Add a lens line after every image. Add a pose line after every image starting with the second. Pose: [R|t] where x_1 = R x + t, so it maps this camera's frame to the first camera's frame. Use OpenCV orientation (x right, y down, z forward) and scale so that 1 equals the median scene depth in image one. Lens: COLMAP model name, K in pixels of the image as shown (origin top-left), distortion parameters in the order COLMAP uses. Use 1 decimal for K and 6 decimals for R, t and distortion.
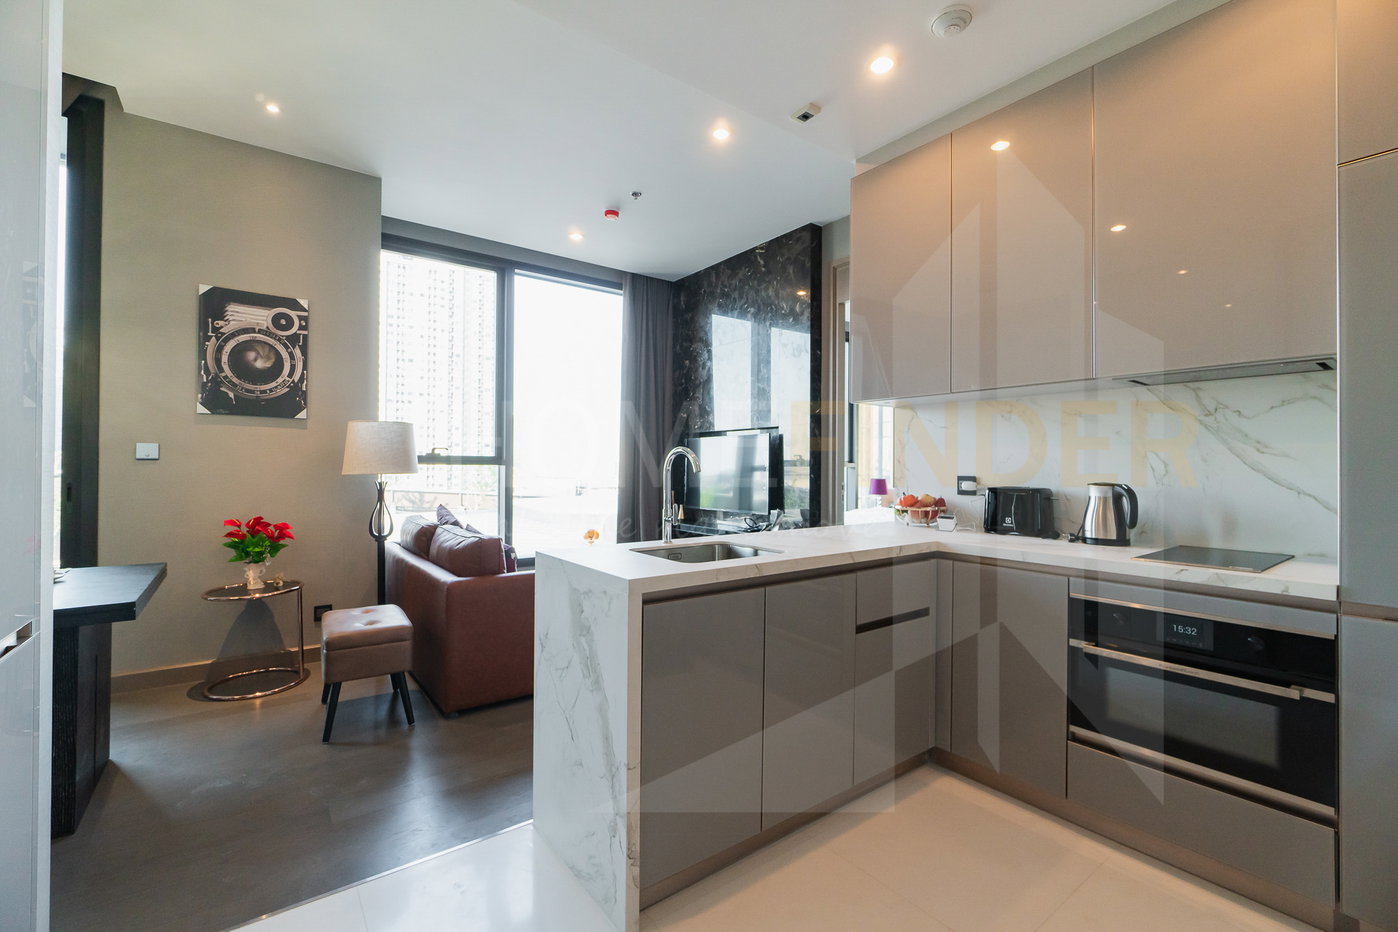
lens RADIAL K [[600.5, 0, 695.8], [0, 600.5, 463.8], [0, 0, 1]] dist [-0.001262, 0.000907]
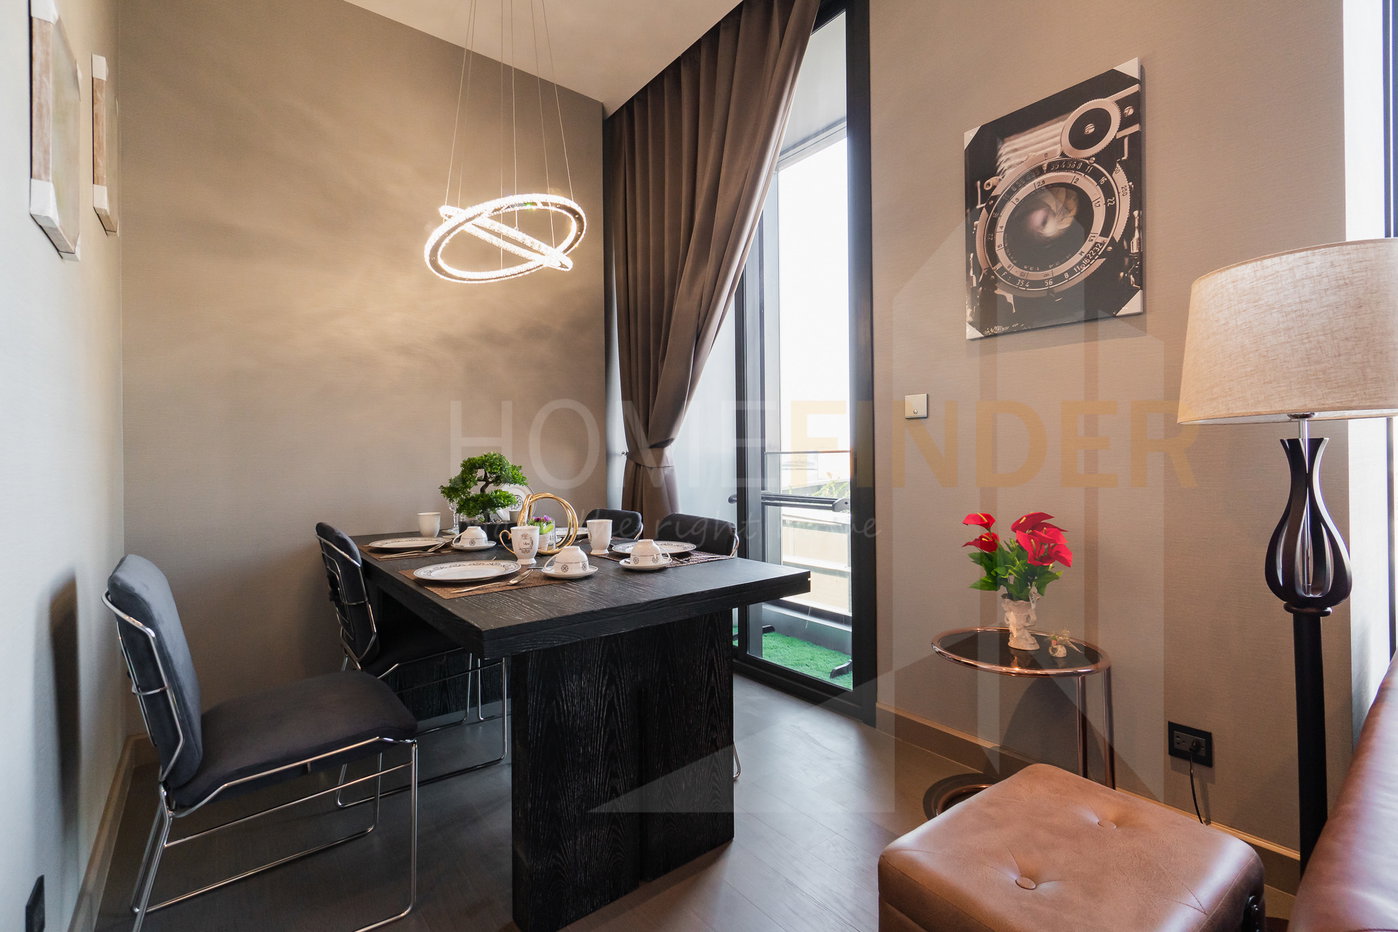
lens RADIAL K [[615.5, 0, 698.6], [0, 615.5, 461.4], [0, 0, 1]] dist [0.002905, -0.000310]
pose [[0.029821, -0.006609, -0.999533, -0.186819], [0.016725, 0.999841, -0.006112, 0.039700], [0.999415, -0.016535, 0.029926, 0.663546]]
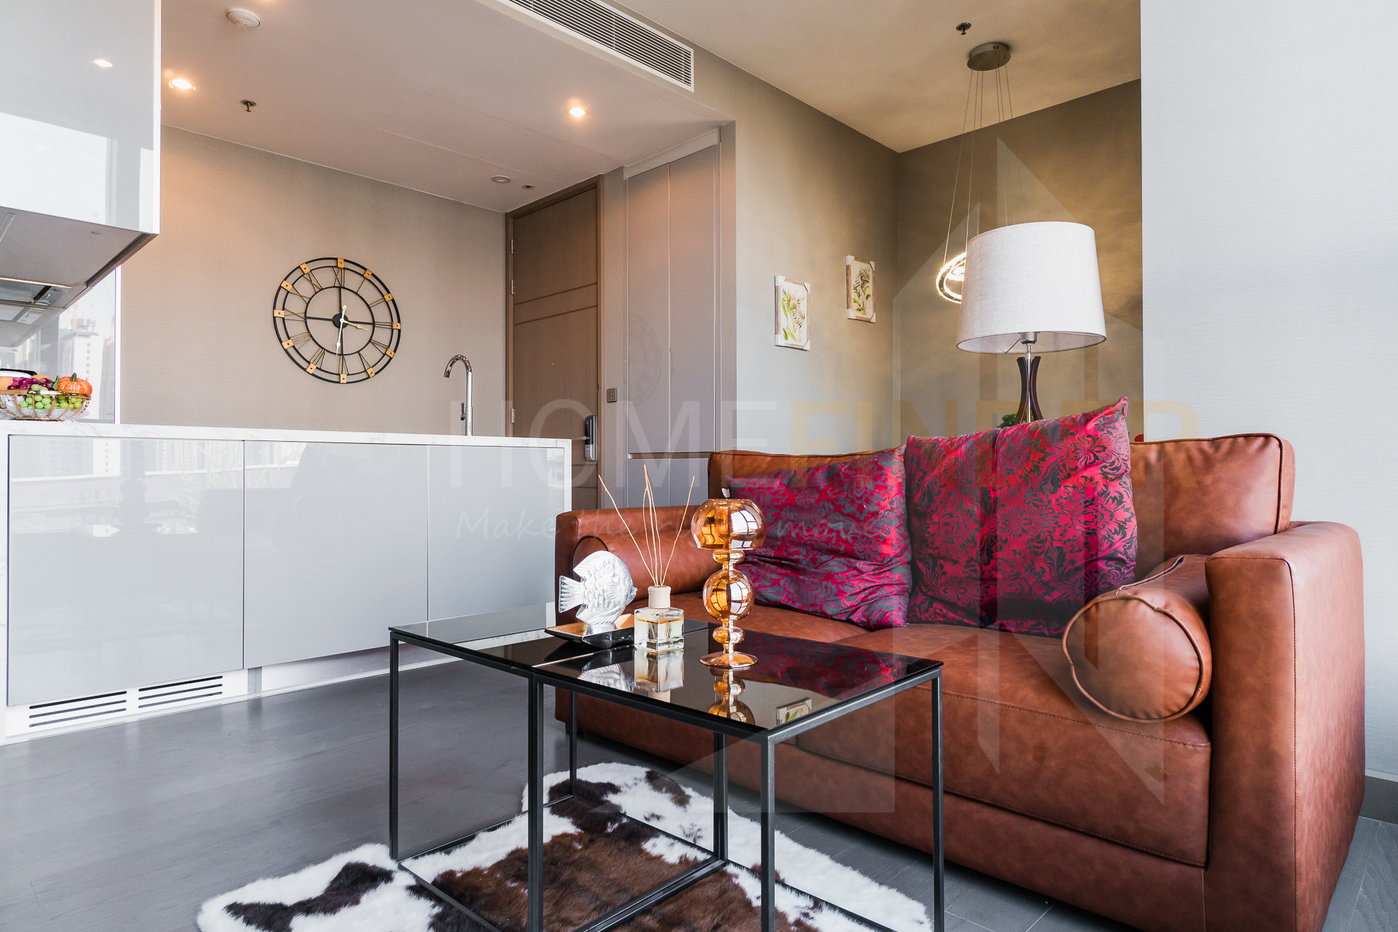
lens RADIAL K [[810.7, 0, 699.0], [0, 810.7, 466.0], [0, 0, 1]] dist [0.000423, 0.000134]
pose [[-0.988417, -0.006710, -0.151617, -0.168046], [-0.004991, 0.999919, -0.011715, 0.132093], [0.151683, -0.010822, -0.988370, 1.678762]]
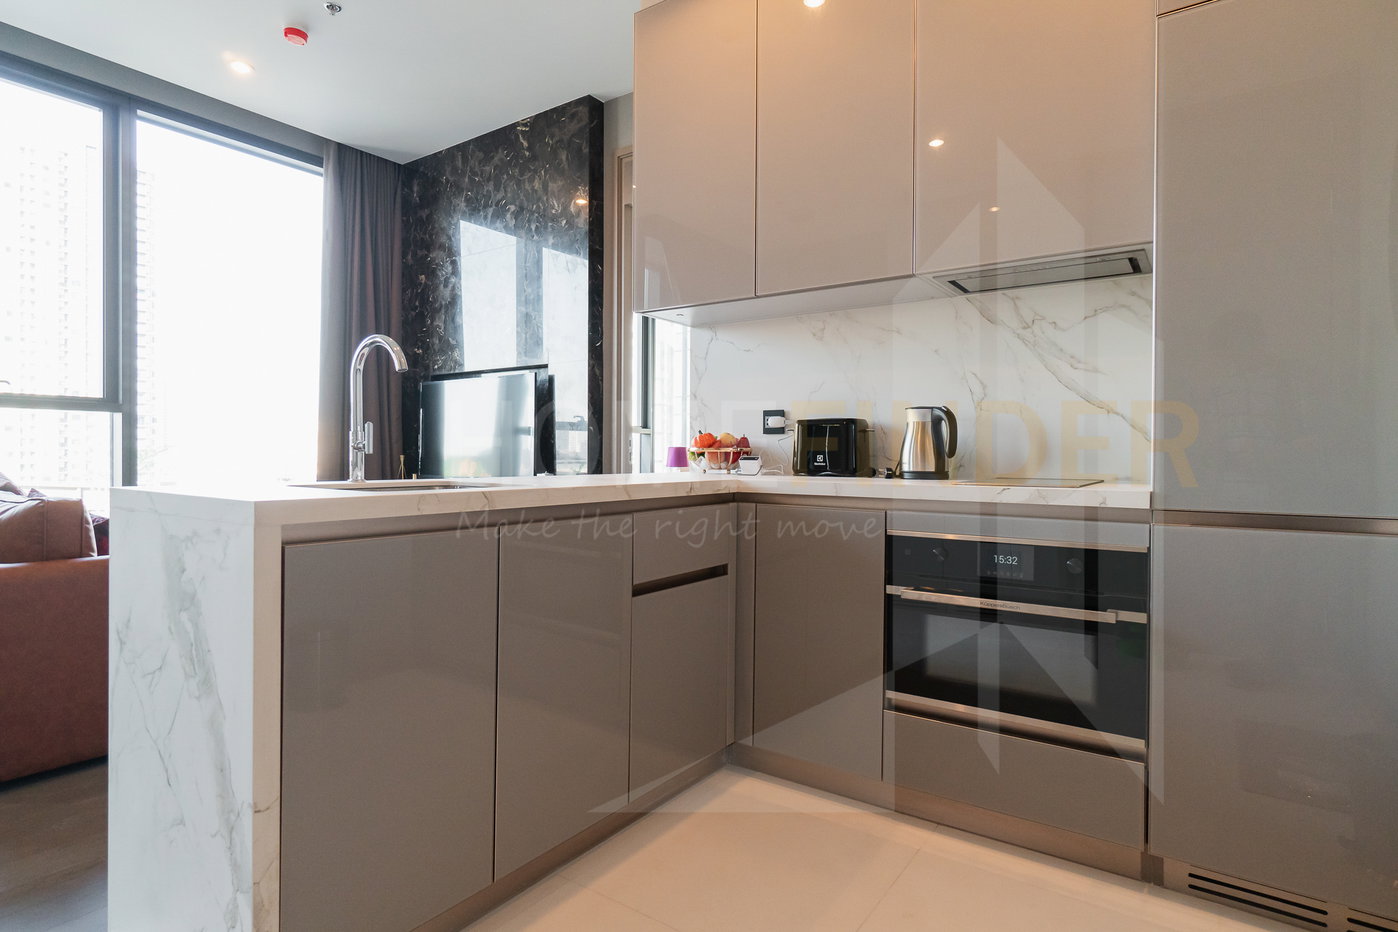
lens RADIAL K [[747.6, 0, 692.5], [0, 747.6, 461.3], [0, 0, 1]] dist [0.002262, 0.000471]
pose [[0.952865, -0.002540, 0.303385, 0.035861], [-0.002454, 0.999868, 0.016079, 0.061628], [-0.303386, -0.016066, 0.952732, 0.064489]]
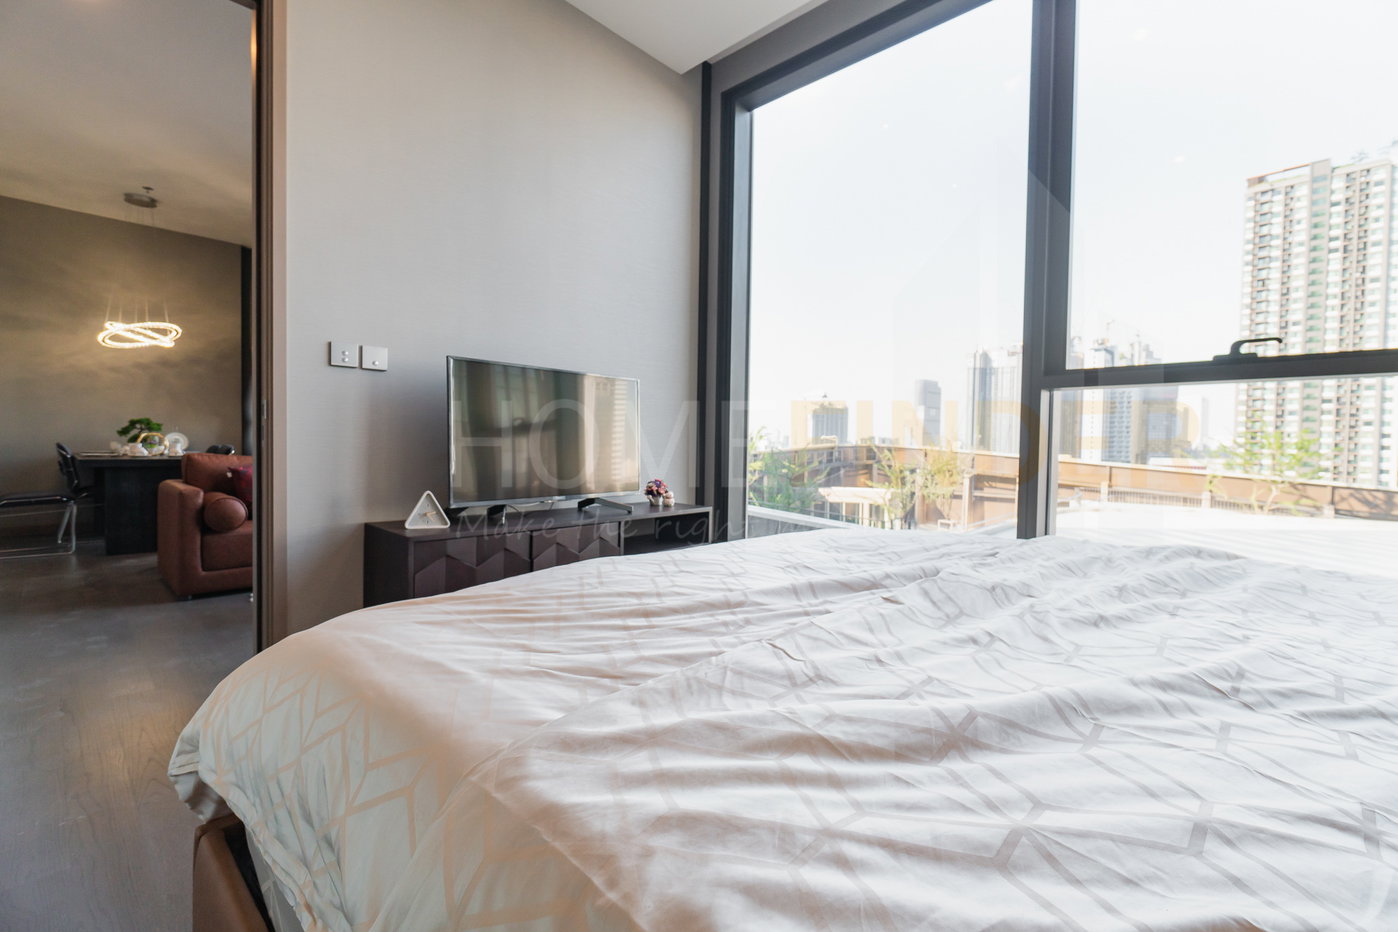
lens RADIAL K [[615.5, 0, 698.6], [0, 615.5, 461.4], [0, 0, 1]] dist [0.002905, -0.000310]
pose [[0.169639, 0.023858, -0.985217, 1.000684], [-0.010903, 0.999691, 0.022331, 0.086351], [0.985446, 0.006953, 0.169846, 1.636271]]
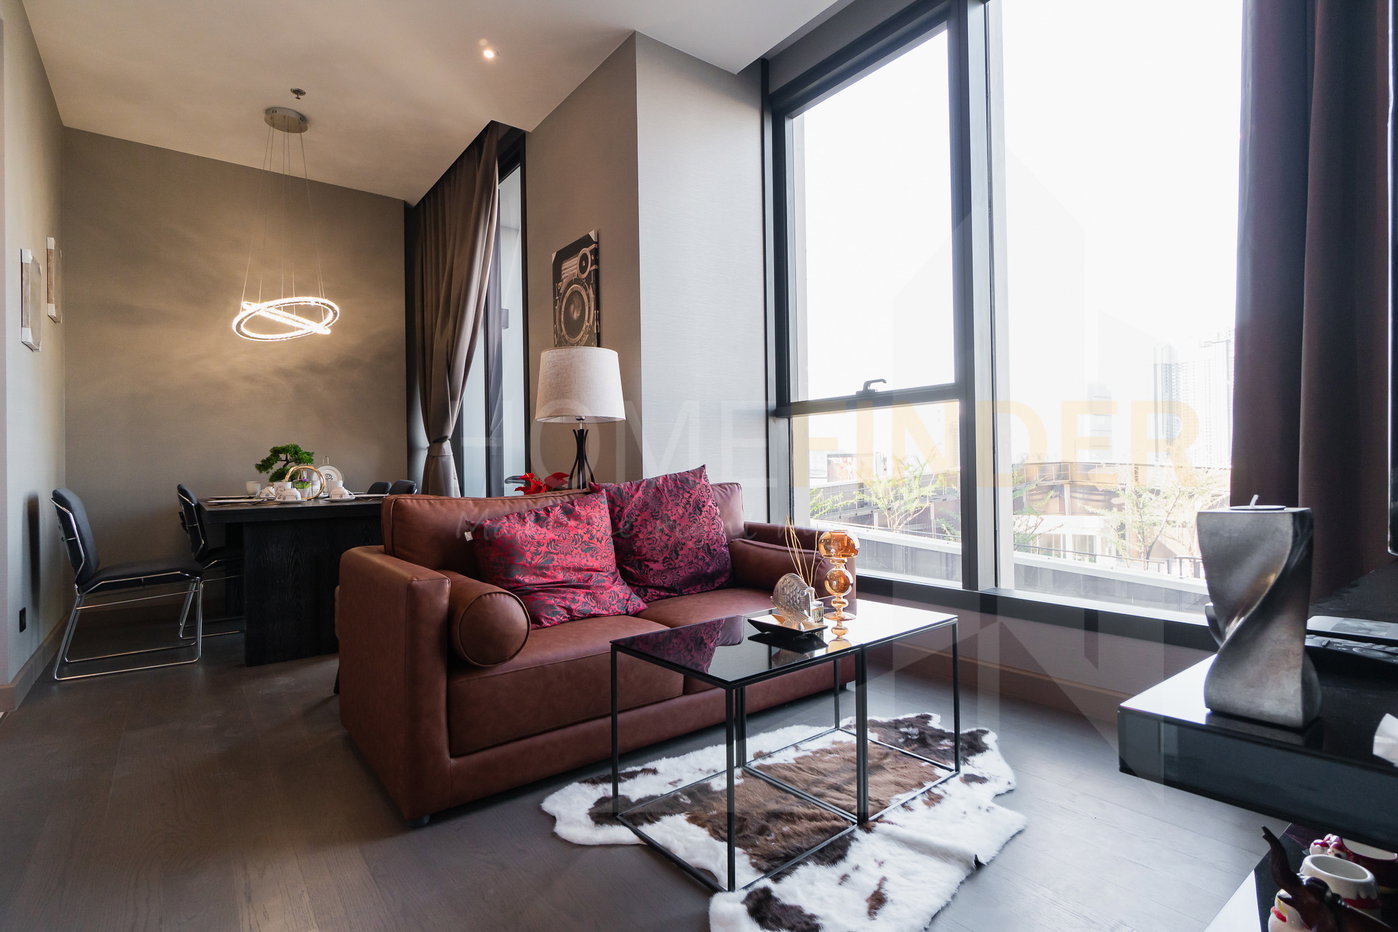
lens RADIAL K [[674.9, 0, 699.0], [0, 674.9, 466.0], [0, 0, 1]] dist [0.001215, 0.000186]
pose [[0.016290, -0.013008, -0.999783, 0.353290], [0.020248, 0.999715, -0.012677, 0.092642], [0.999662, -0.020037, 0.016549, 1.171655]]
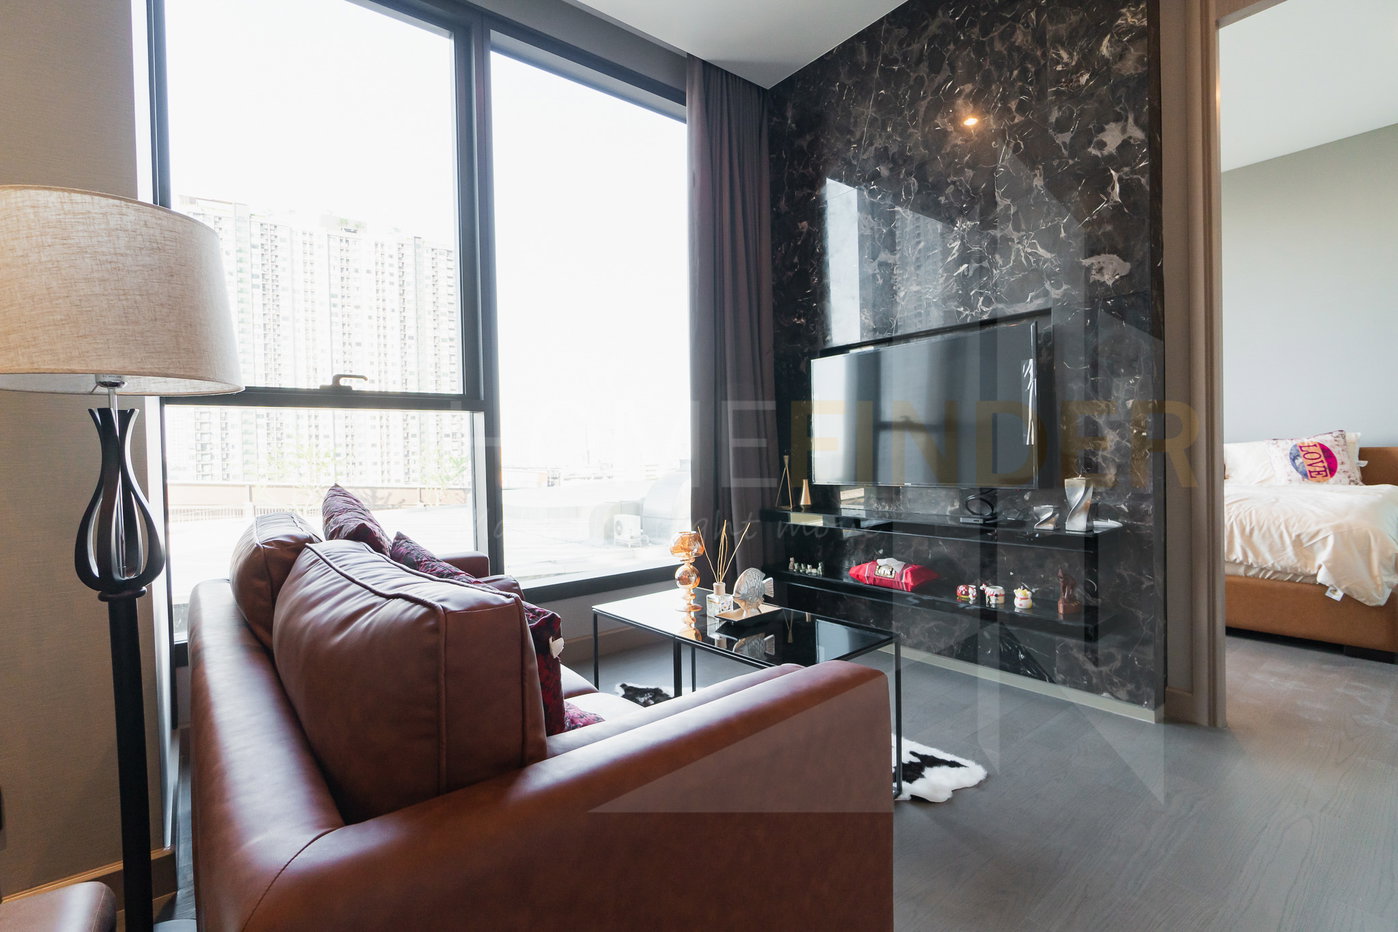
lens RADIAL K [[637.3, 0, 694.1], [0, 637.3, 462.7], [0, 0, 1]] dist [-0.009010, 0.001207]
pose [[0.998955, -0.030097, 0.034388, -0.238672], [0.029396, 0.999353, 0.020723, 0.061216], [-0.034989, -0.019691, 0.999194, 0.677086]]
